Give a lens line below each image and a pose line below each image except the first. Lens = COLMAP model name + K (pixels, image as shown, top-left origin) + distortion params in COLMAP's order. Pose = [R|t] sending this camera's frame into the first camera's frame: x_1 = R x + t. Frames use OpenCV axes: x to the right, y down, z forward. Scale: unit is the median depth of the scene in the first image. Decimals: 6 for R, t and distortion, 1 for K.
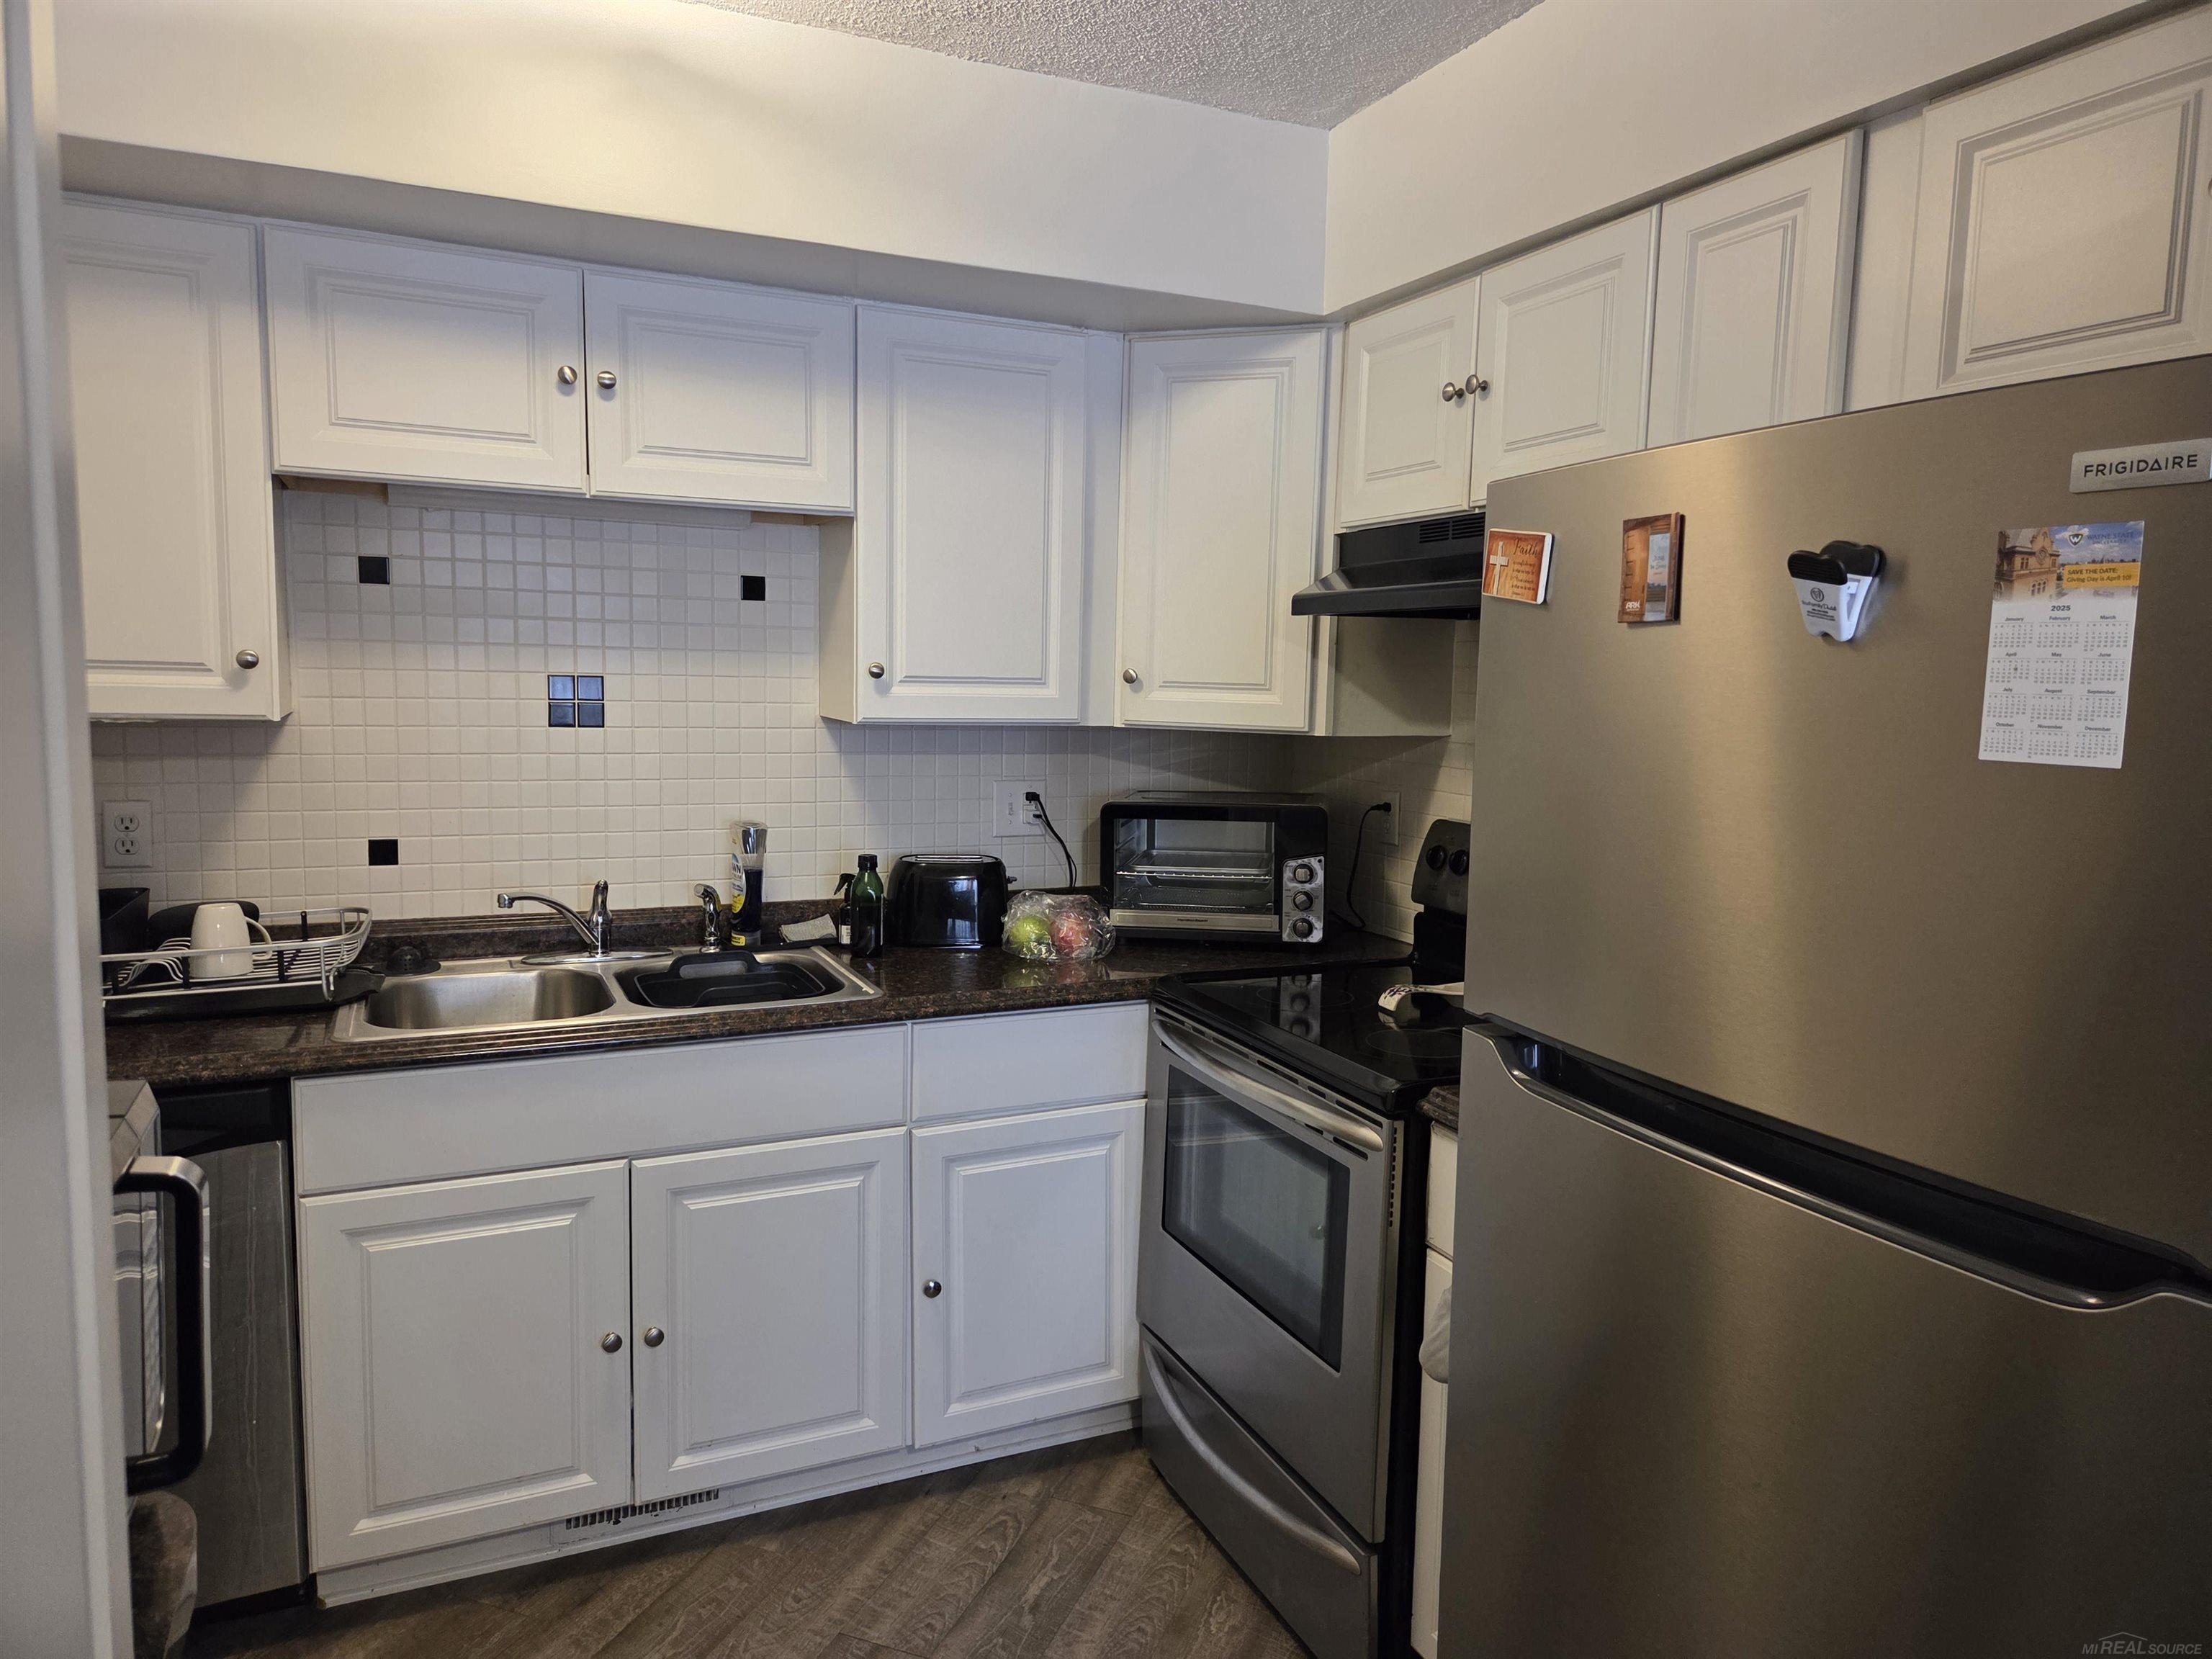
lens RADIAL K [[1487.1, 0, 1095.4], [0, 1487.1, 821.9], [0, 0, 1]] dist [0.055222, -0.044478]
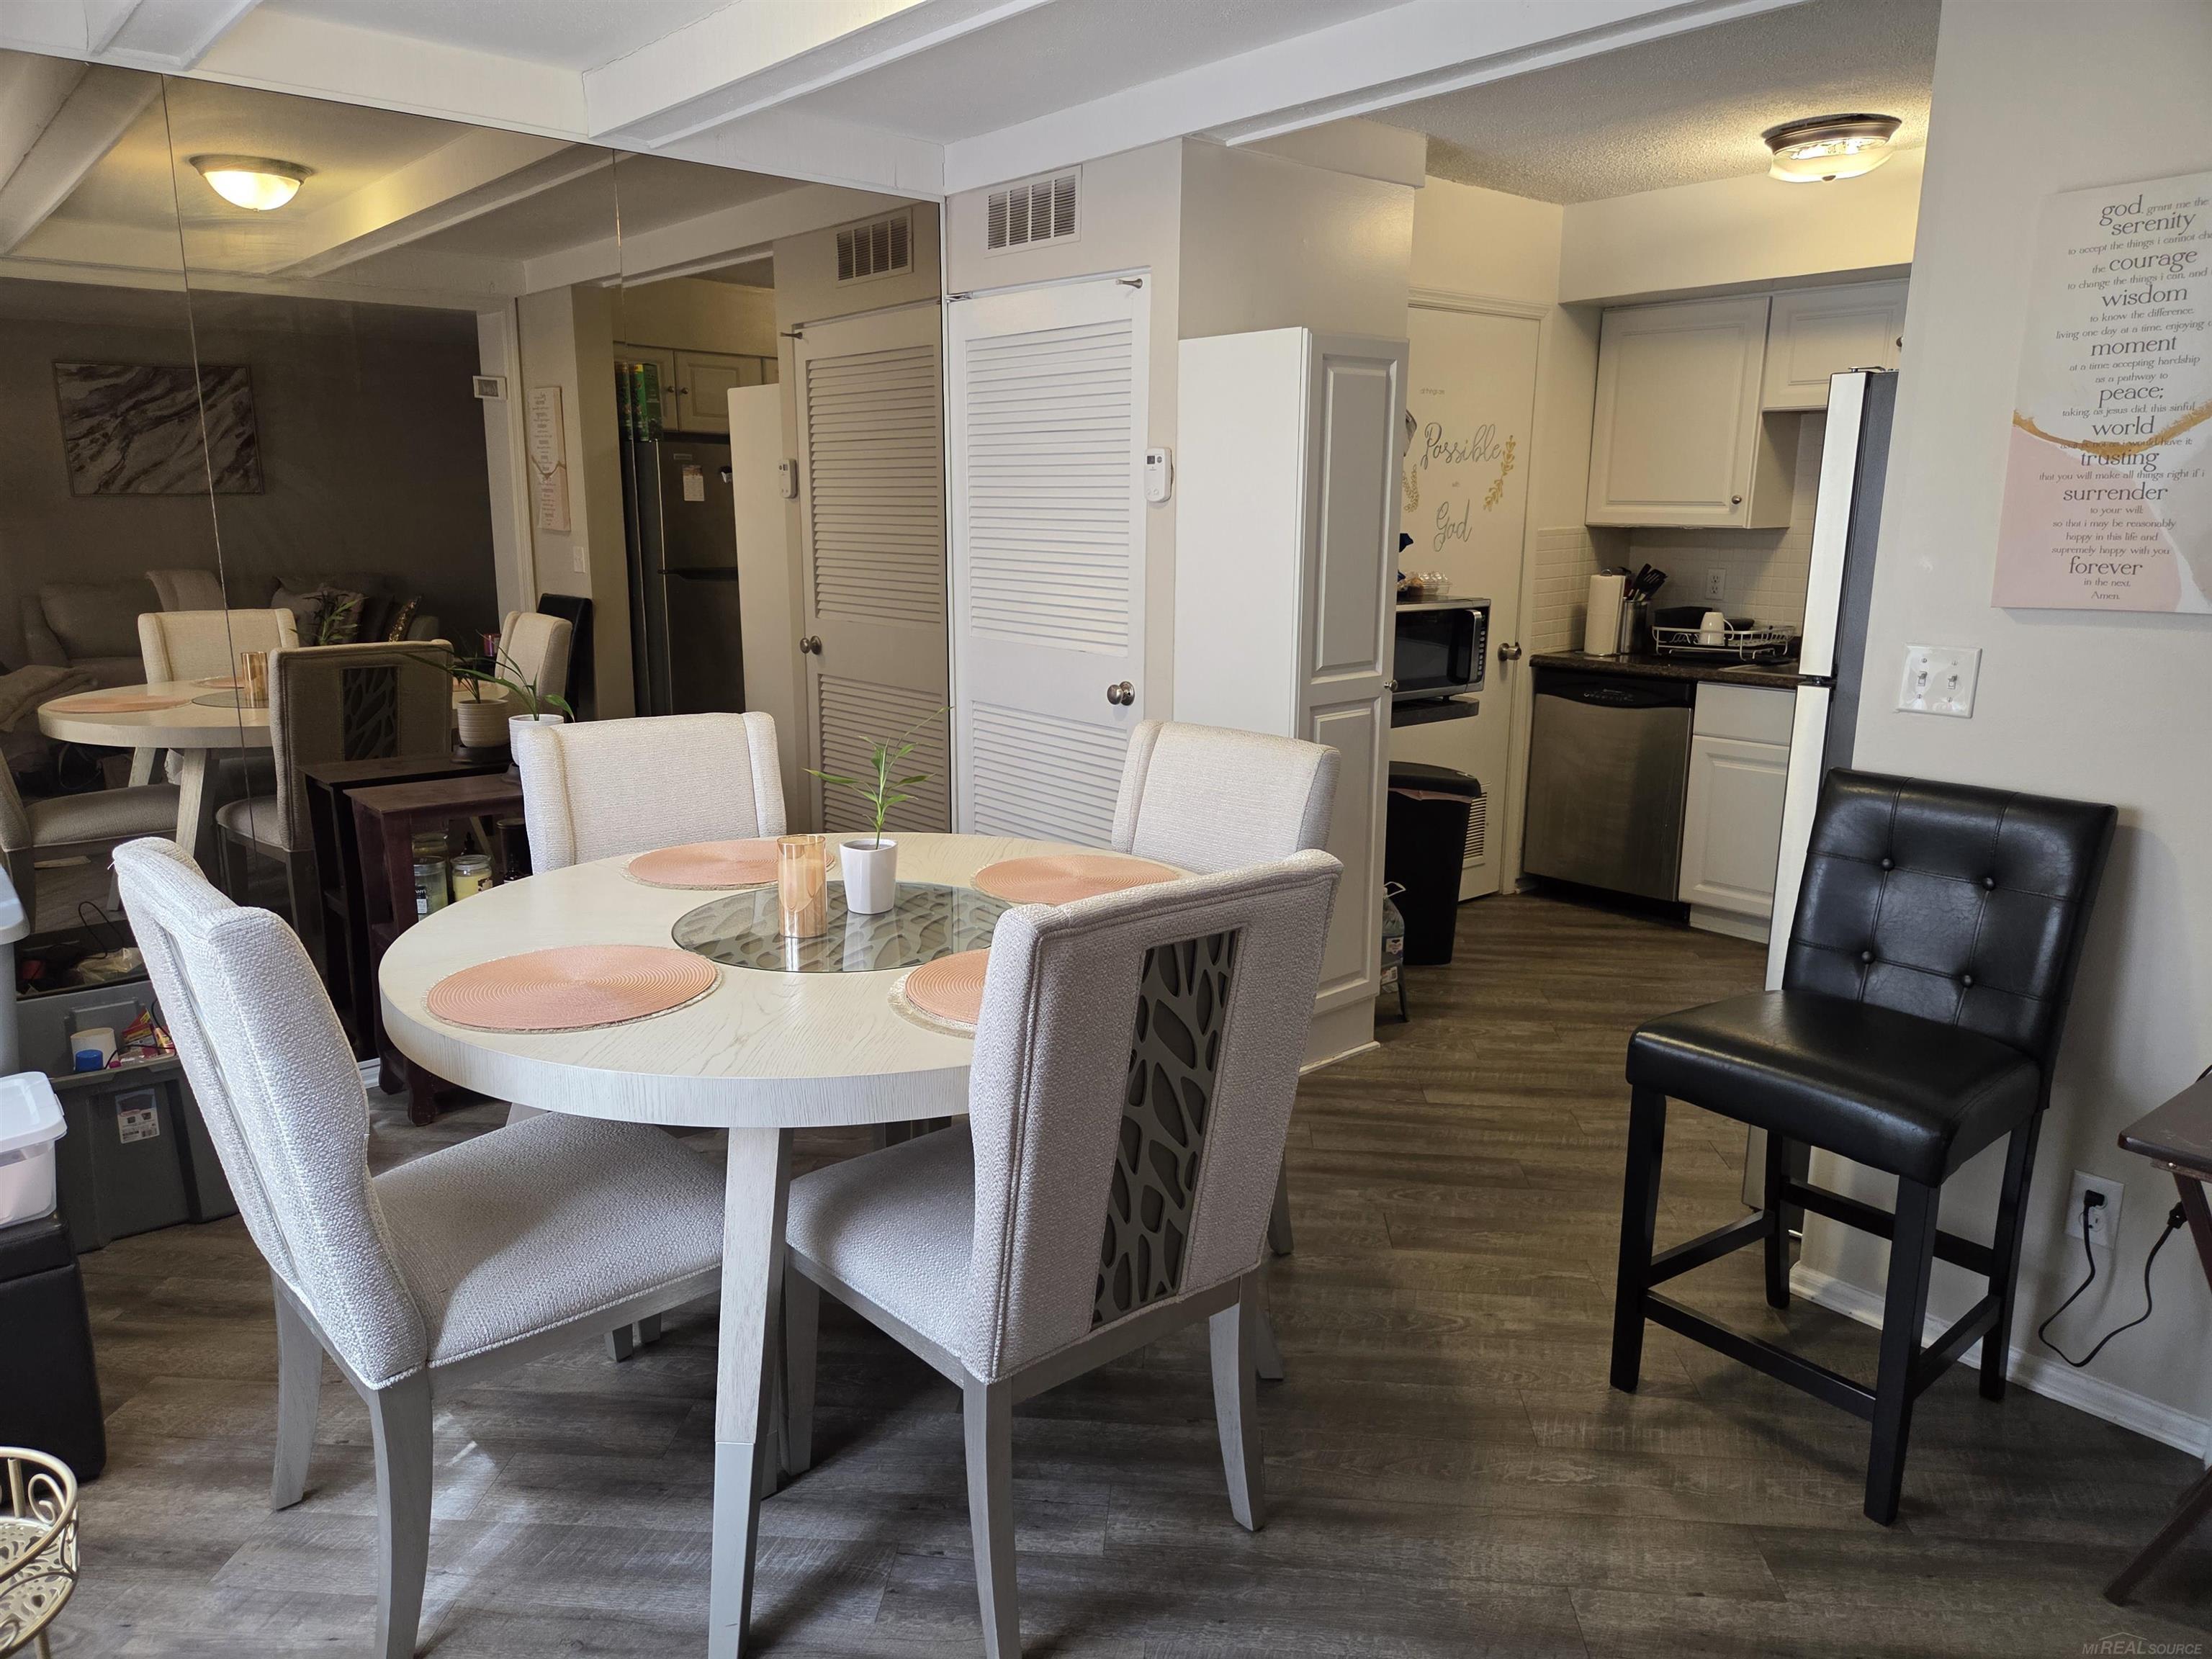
lens RADIAL K [[1487.1, 0, 1070.6], [0, 1487.1, 836.7], [0, 0, 1]] dist [0.055222, -0.044478]
pose [[0.272806, 0.191115, -0.942896, 1.238655], [-0.096408, 0.980568, 0.170857, 0.087359], [0.957226, 0.044292, 0.285930, -0.501793]]
